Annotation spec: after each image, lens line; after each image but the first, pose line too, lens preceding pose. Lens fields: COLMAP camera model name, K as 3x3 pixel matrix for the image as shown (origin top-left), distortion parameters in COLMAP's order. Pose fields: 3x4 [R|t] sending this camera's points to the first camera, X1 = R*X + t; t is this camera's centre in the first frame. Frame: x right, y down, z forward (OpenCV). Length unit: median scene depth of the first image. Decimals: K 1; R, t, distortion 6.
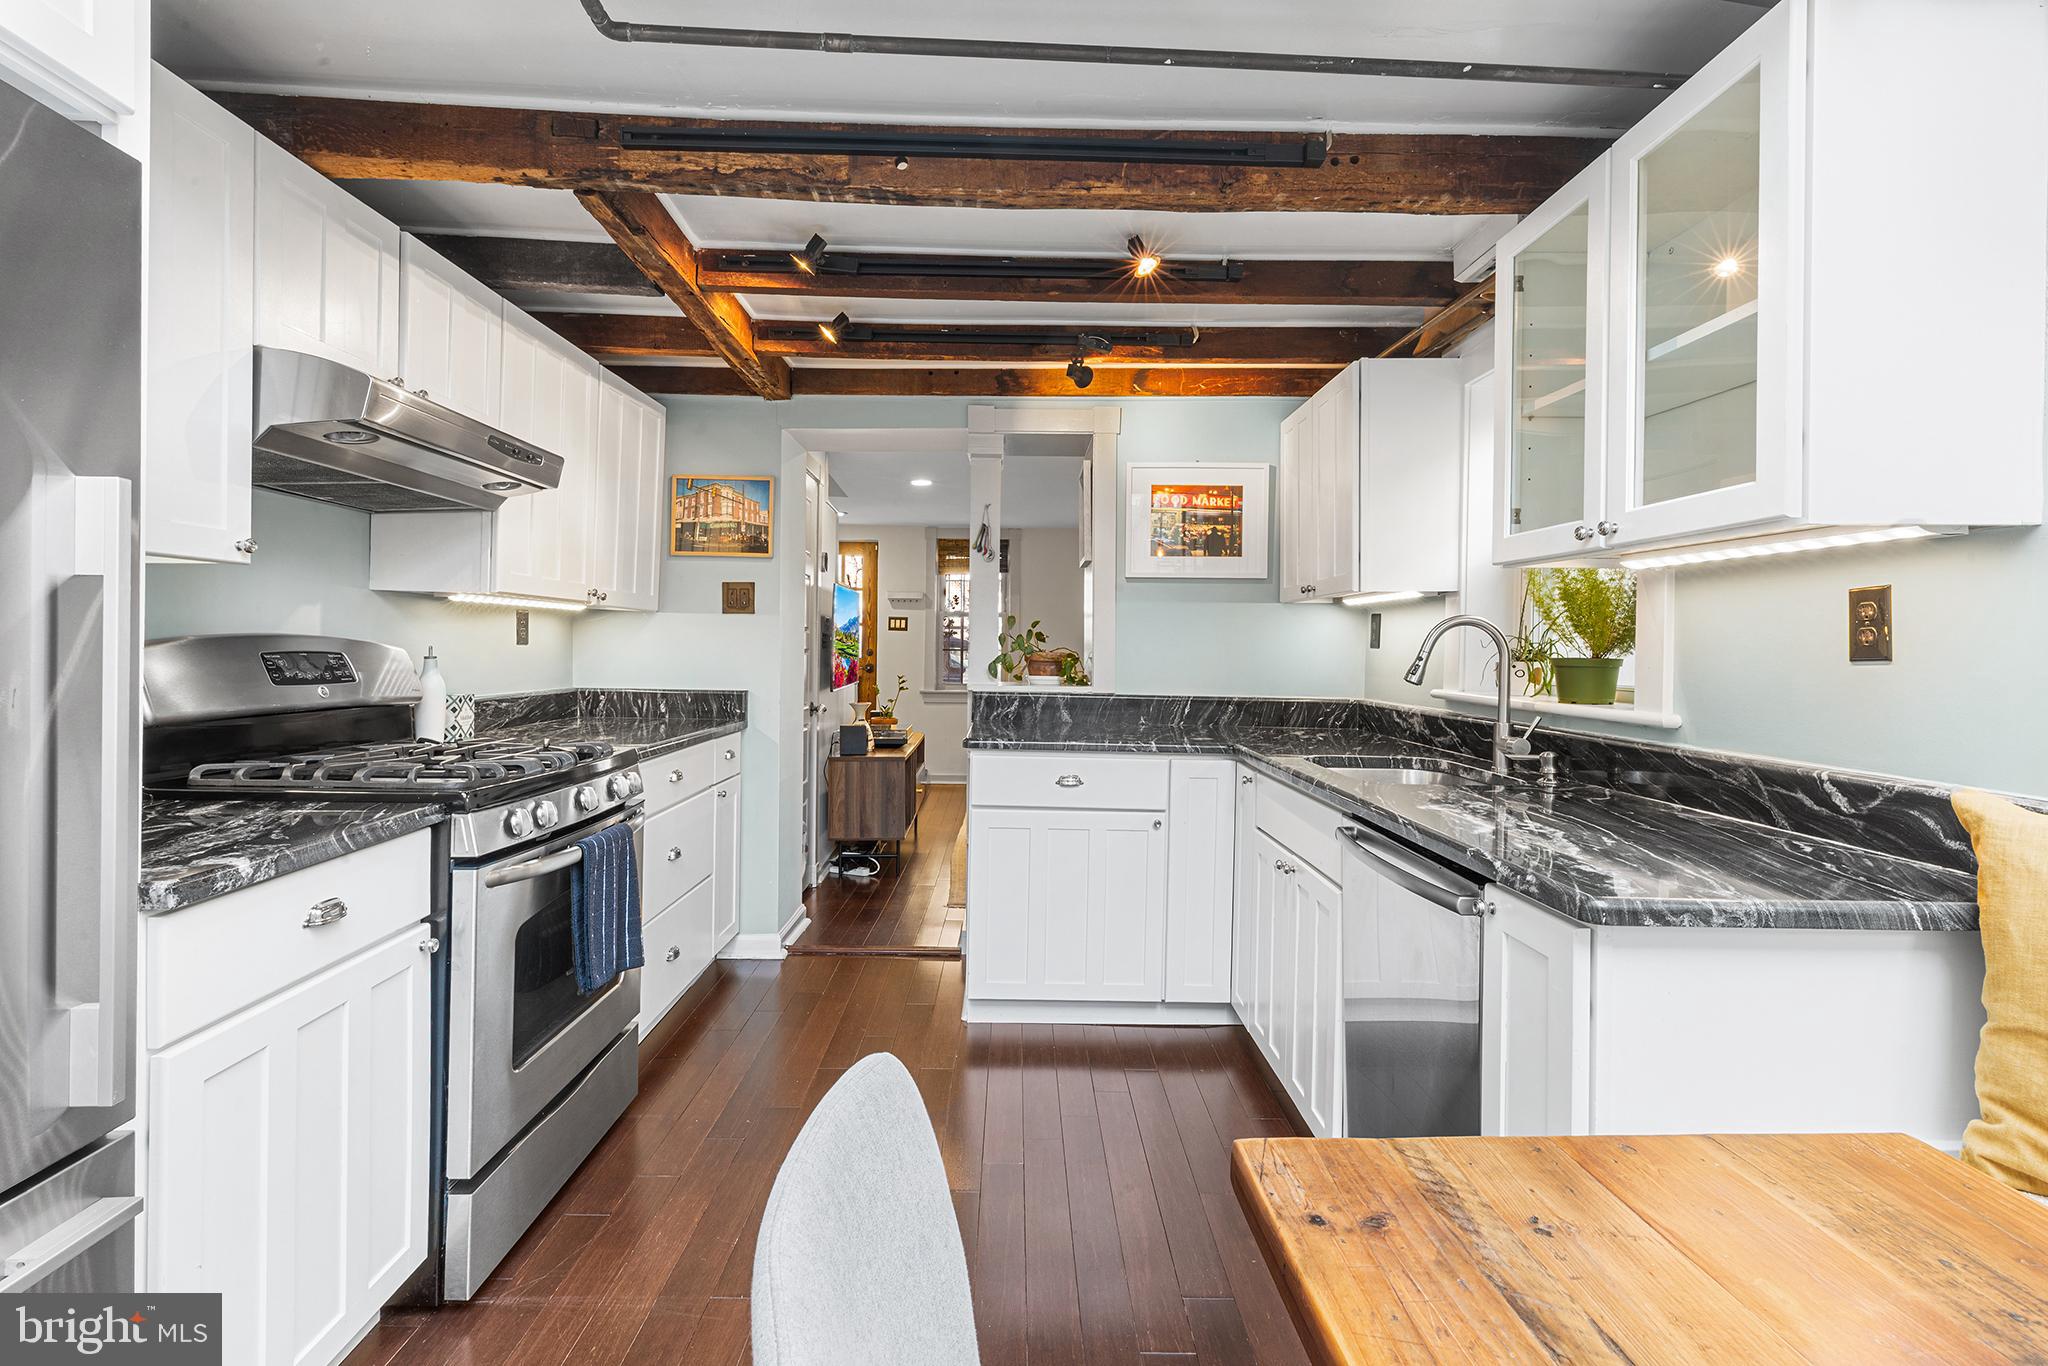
lens RADIAL K [[937.6, 0, 1026.4], [0, 937.6, 665.2], [0, 0, 1]] dist [0.000353, -0.000685]
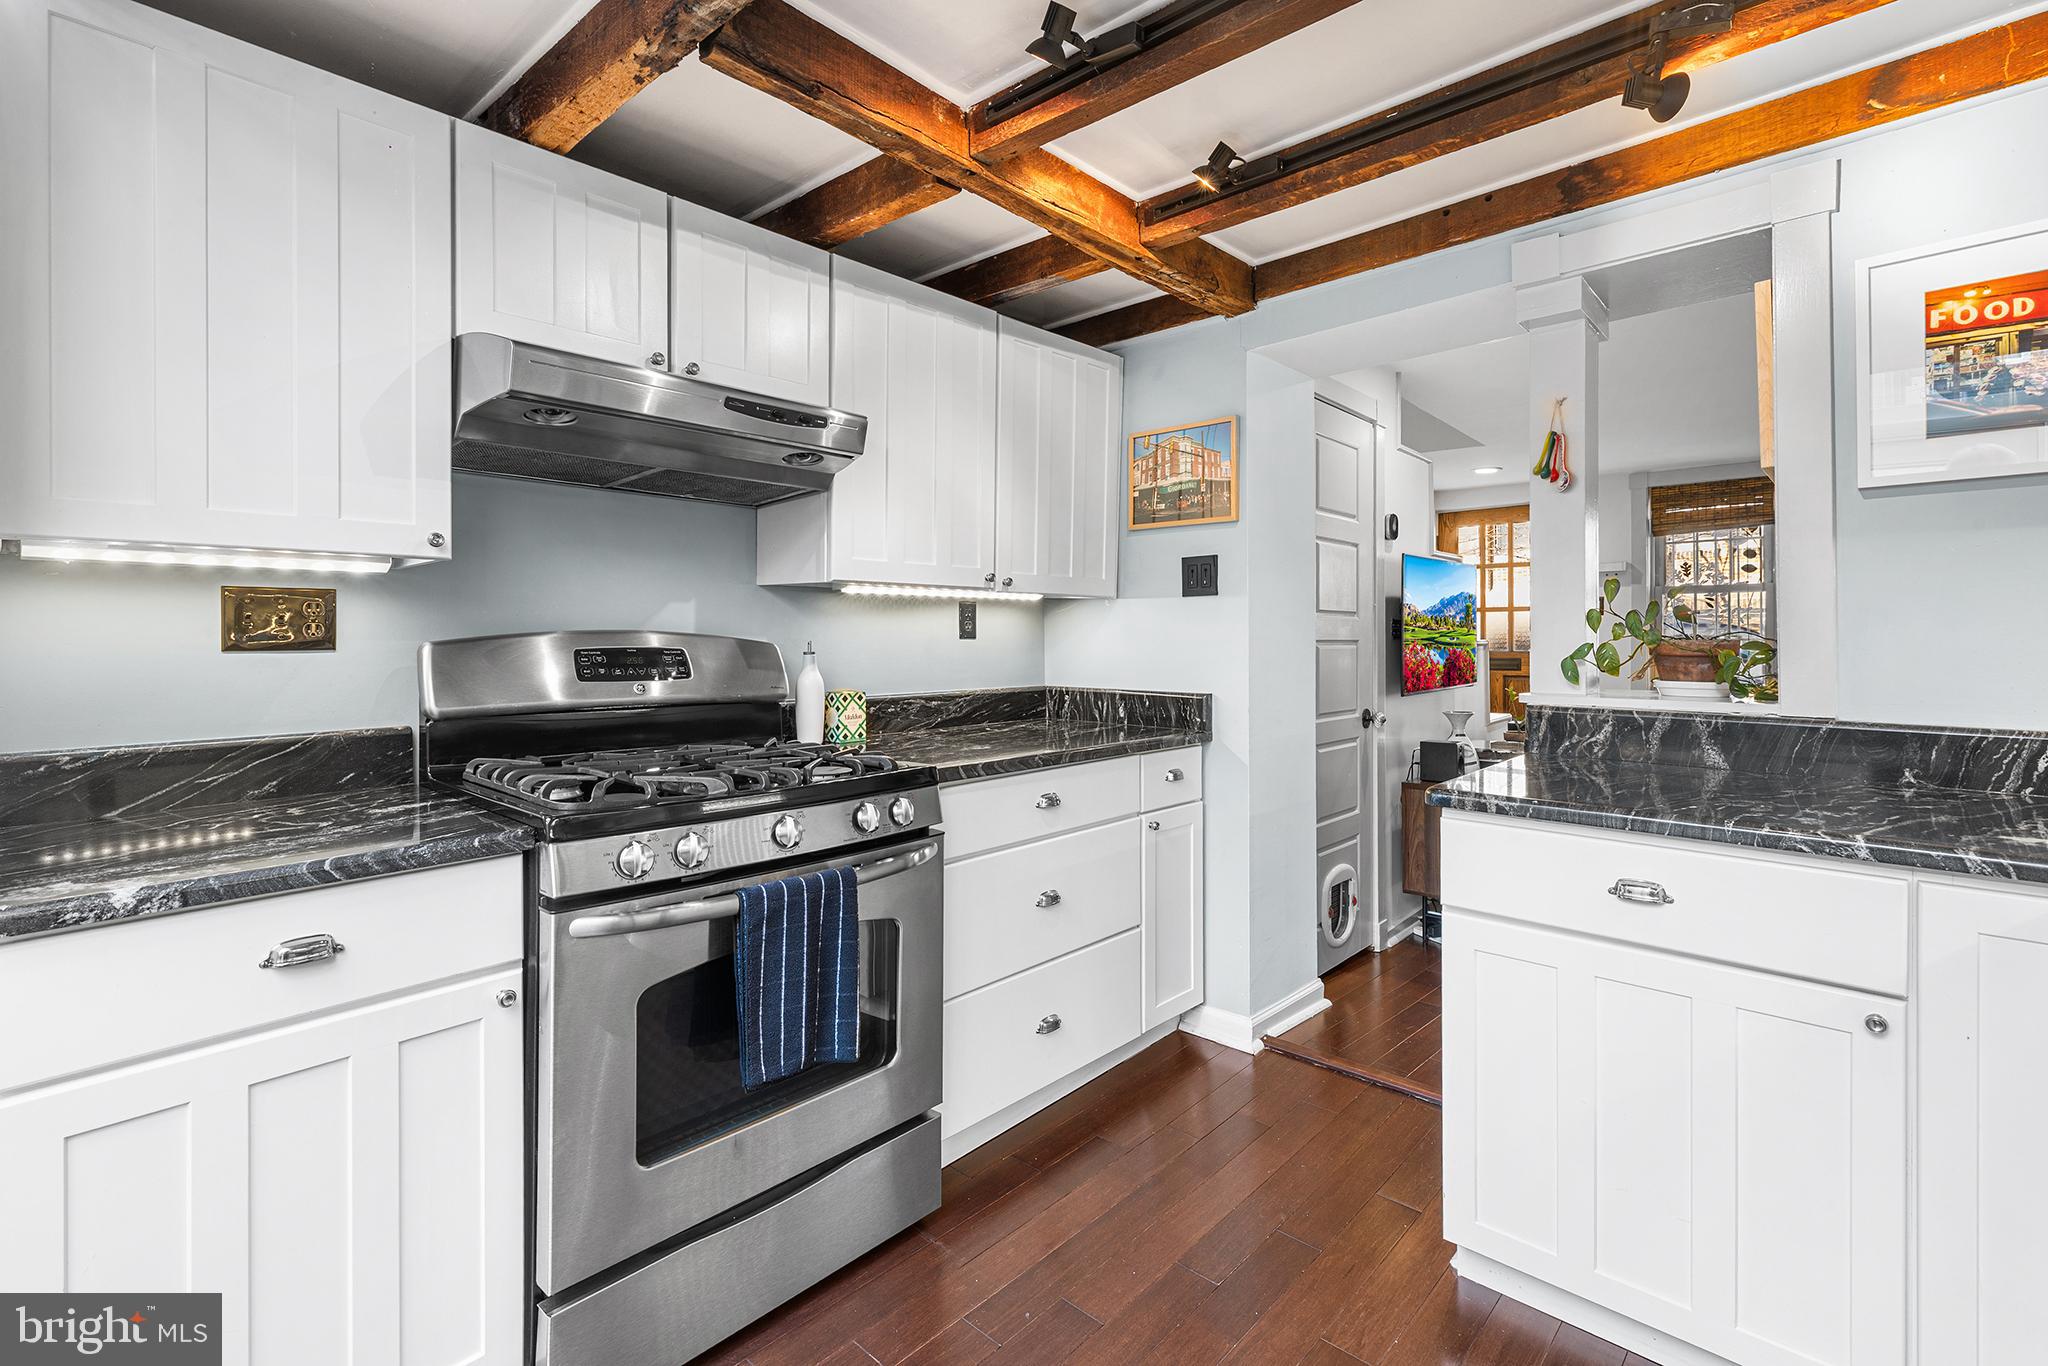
lens RADIAL K [[937.6, 0, 1009.7], [0, 937.6, 638.1], [0, 0, 1]] dist [0.000353, -0.000685]
pose [[0.720898, -0.015531, -0.692867, 0.127305], [-0.000646, 0.999733, -0.023081, -0.001206], [0.693041, 0.017086, 0.720696, 0.330325]]
